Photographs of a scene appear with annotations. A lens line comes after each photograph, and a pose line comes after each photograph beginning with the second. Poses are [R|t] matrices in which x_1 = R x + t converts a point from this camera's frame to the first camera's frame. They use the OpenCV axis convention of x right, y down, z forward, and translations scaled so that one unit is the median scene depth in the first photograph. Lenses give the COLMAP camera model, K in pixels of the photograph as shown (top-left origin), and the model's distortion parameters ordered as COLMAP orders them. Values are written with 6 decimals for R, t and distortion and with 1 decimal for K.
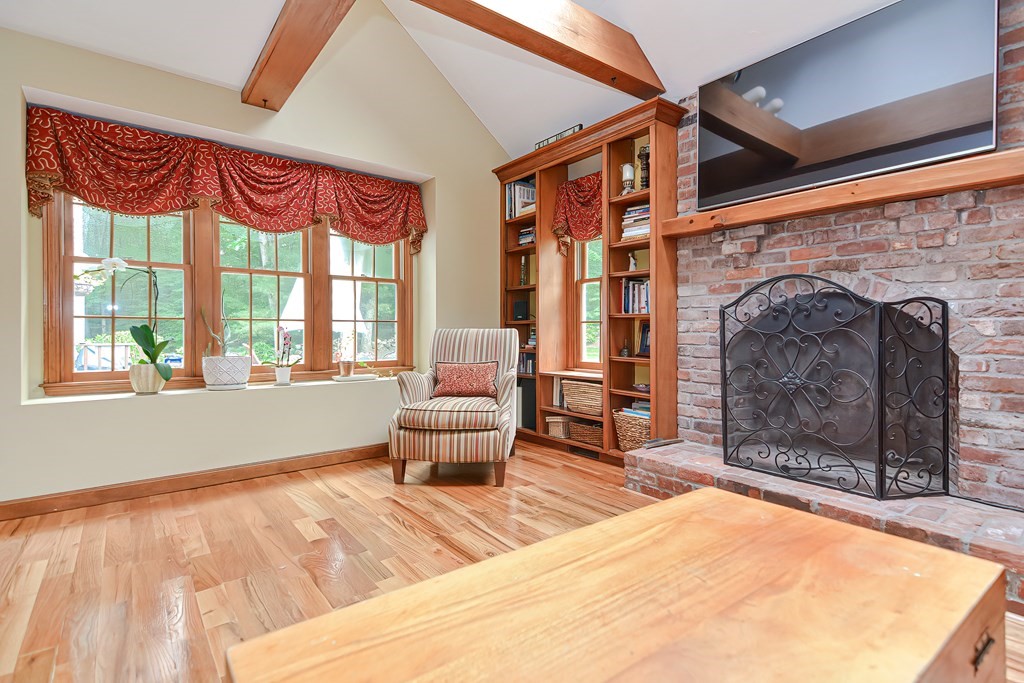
lens RADIAL K [[498.1, 0, 508.3], [0, 498.1, 335.3], [0, 0, 1]] dist [0.003133, 0.000355]
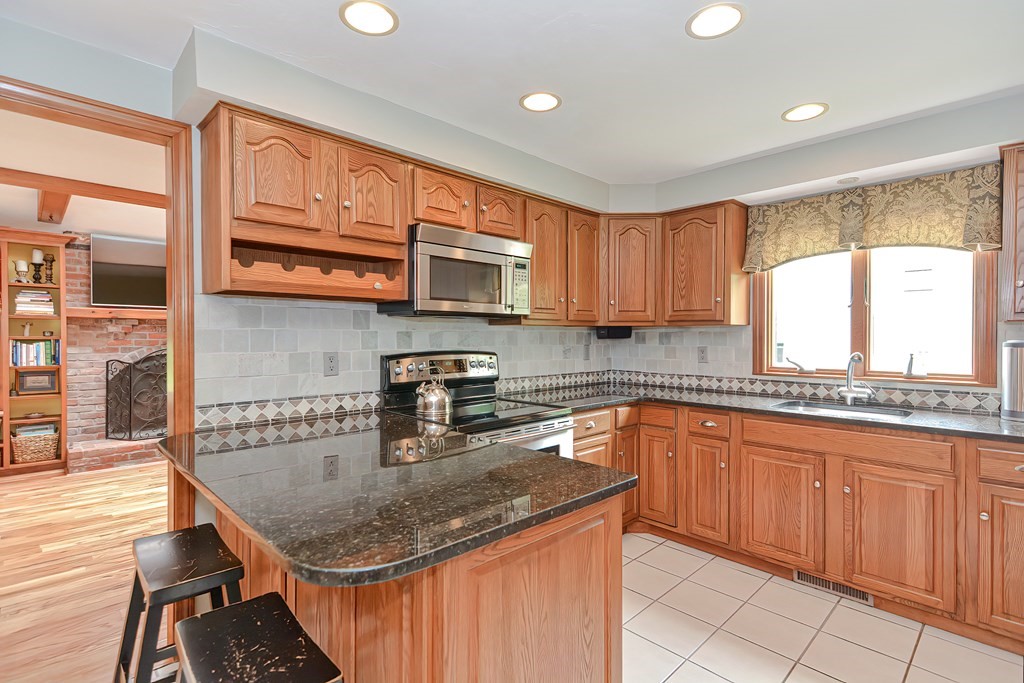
lens RADIAL K [[498.1, 0, 511.4], [0, 498.1, 342.7], [0, 0, 1]] dist [0.003133, 0.000355]
pose [[-0.114457, -0.010355, 0.993374, -1.481914], [0.008613, 0.999898, 0.011416, -0.124660], [-0.993391, 0.009862, -0.114356, -0.240933]]
